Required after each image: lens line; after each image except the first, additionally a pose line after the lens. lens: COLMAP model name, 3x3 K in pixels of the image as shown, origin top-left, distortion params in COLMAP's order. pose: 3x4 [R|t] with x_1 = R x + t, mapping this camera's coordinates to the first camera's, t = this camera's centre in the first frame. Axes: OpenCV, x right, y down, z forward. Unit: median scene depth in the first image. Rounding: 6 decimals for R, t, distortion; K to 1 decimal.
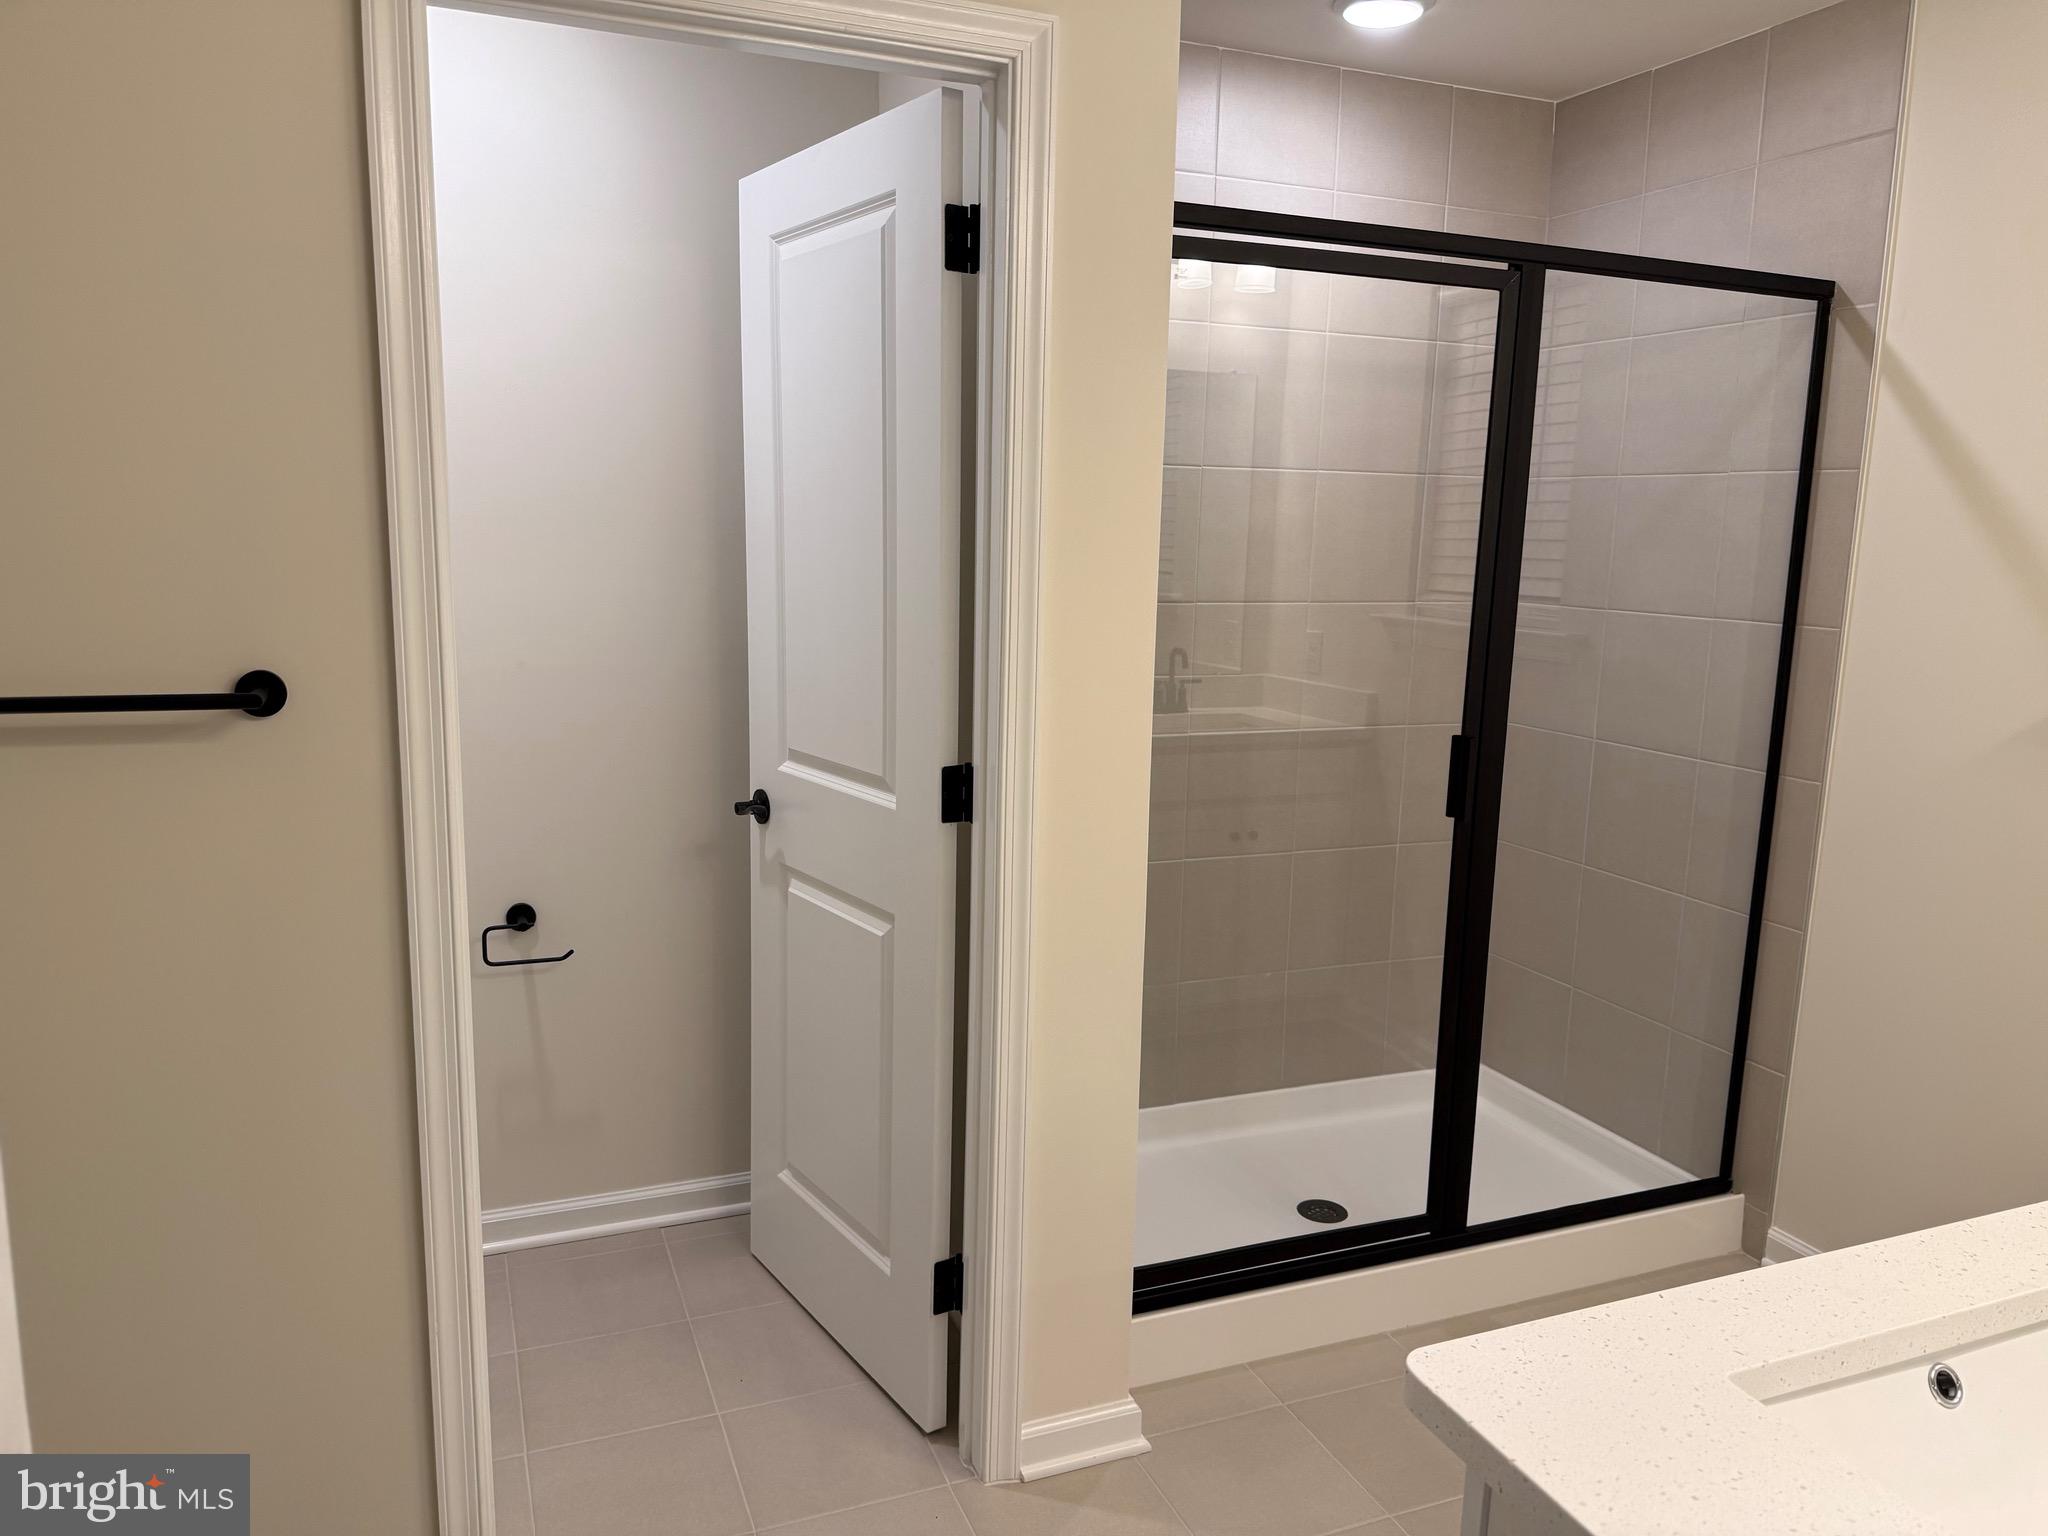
lens RADIAL K [[1428.5, 0, 1029.2], [0, 1428.5, 774.5], [0, 0, 1]] dist [0.104611, -0.155180]
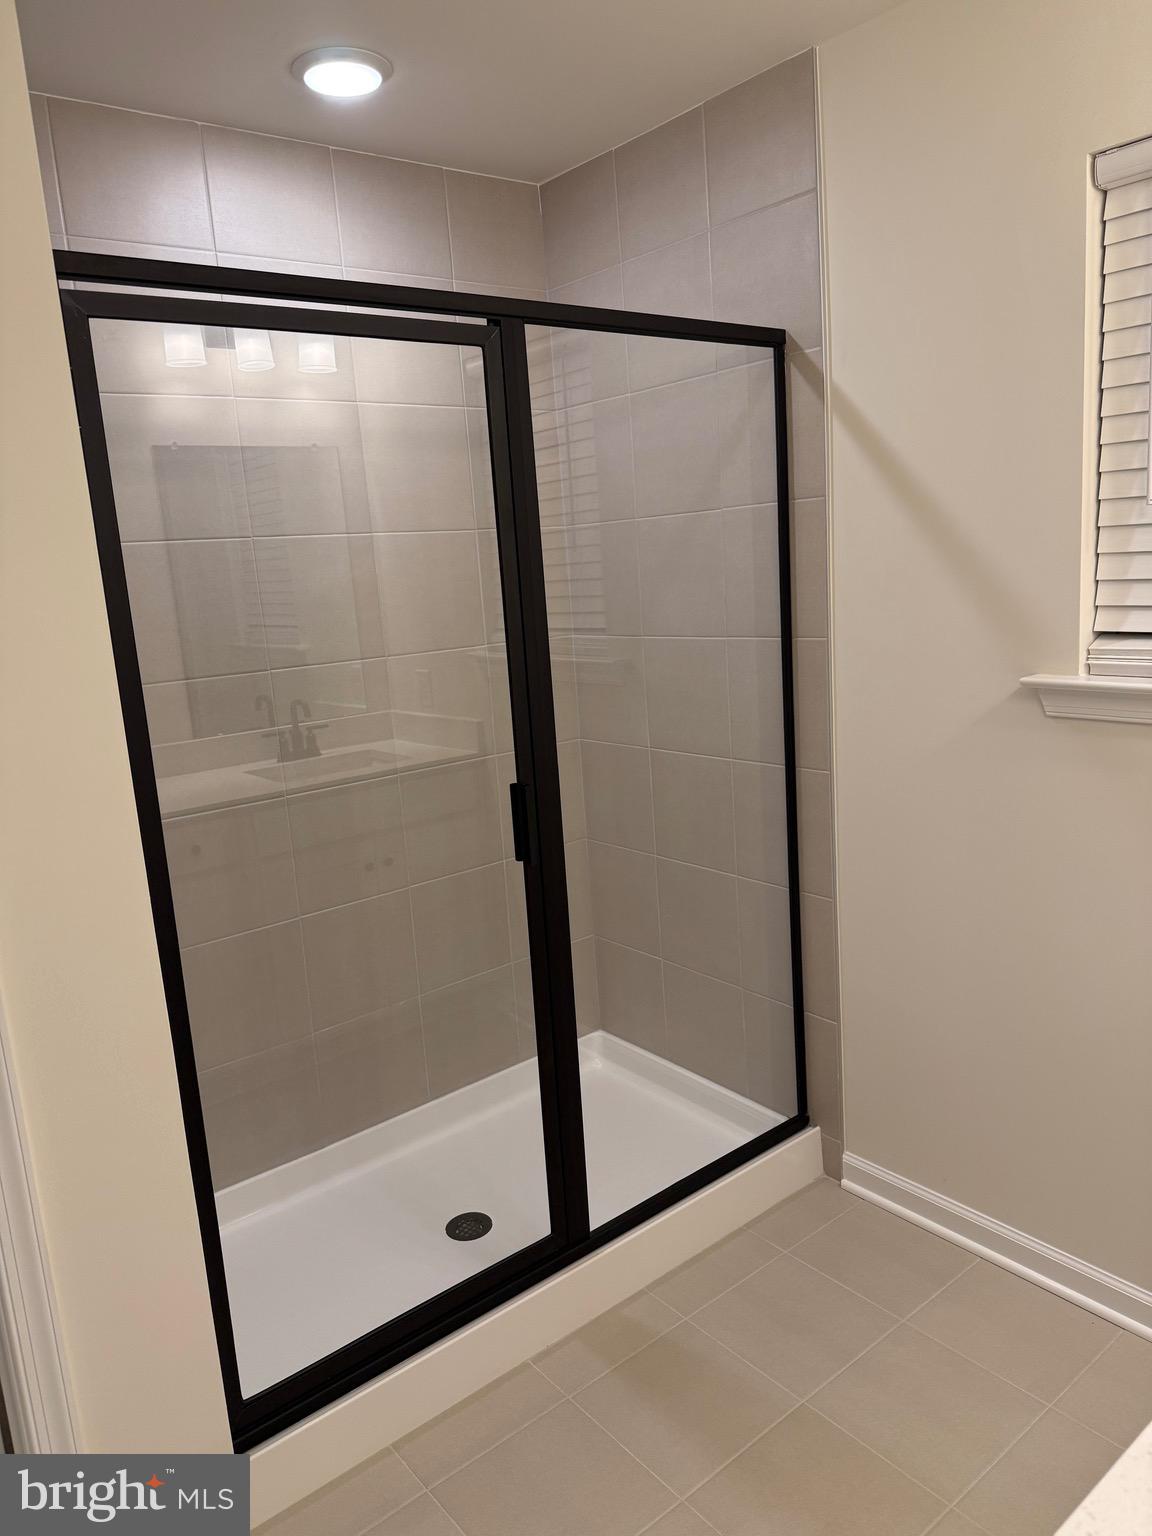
lens RADIAL K [[1071.4, 0, 580.3], [0, 1071.4, 761.0], [0, 0, 1]] dist [0.104611, -0.155180]
pose [[0.955341, -0.139955, 0.260261, 0.128512], [0.137704, 0.990106, 0.026959, -0.050472], [-0.261459, 0.010084, 0.965162, 0.217544]]
